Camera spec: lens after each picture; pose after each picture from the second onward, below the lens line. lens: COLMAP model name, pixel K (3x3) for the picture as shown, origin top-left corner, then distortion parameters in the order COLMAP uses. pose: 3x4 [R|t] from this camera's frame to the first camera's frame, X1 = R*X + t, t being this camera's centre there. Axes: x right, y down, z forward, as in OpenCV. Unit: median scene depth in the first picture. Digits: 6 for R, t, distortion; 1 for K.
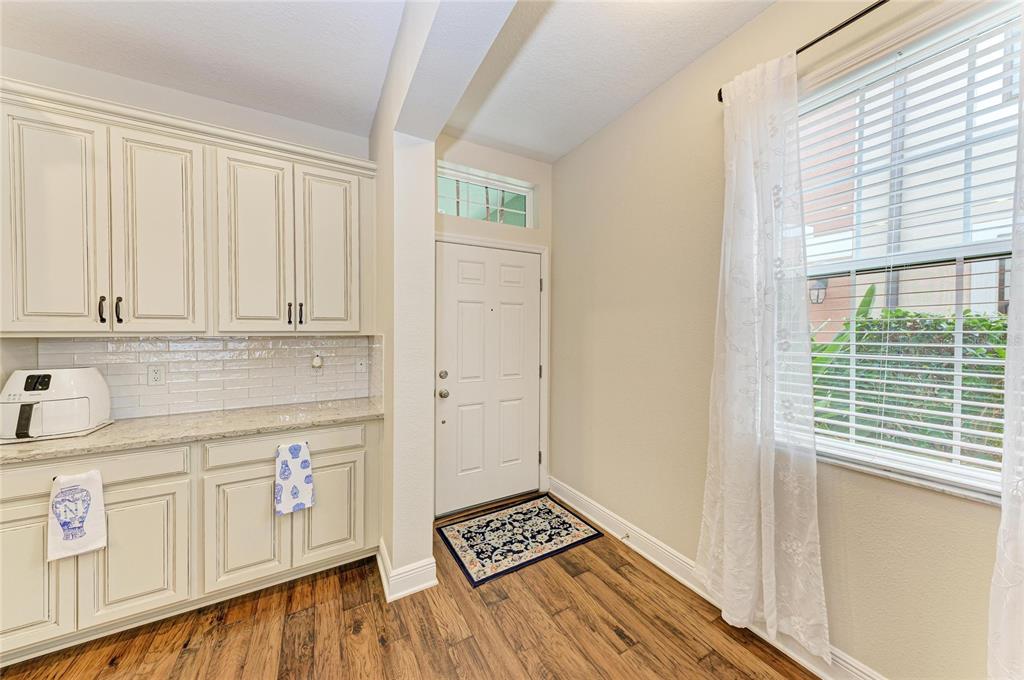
lens RADIAL K [[343.4, 0, 512.0], [0, 343.4, 340.0], [0, 0, 1]] dist [0.008509, -0.000033]
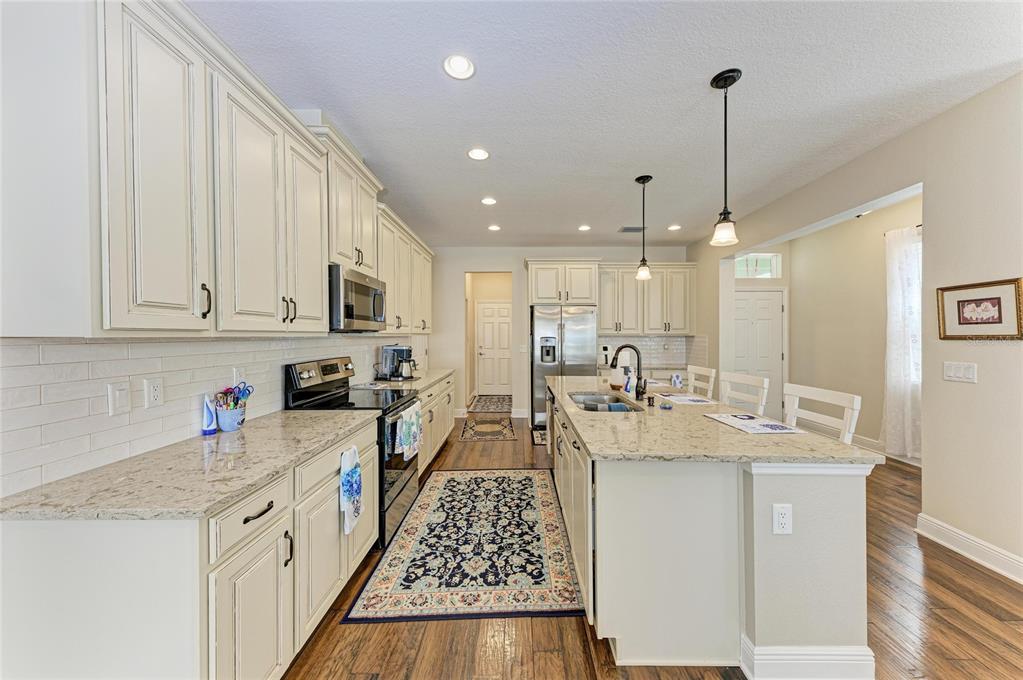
lens RADIAL K [[355.1, 0, 514.5], [0, 355.1, 340.0], [0, 0, 1]] dist [0.007606, -0.000079]
pose [[0.873026, 0.002908, -0.487665, -0.380262], [-0.008065, 0.999932, -0.008476, 0.060327], [0.487607, 0.011333, 0.872990, -2.113345]]
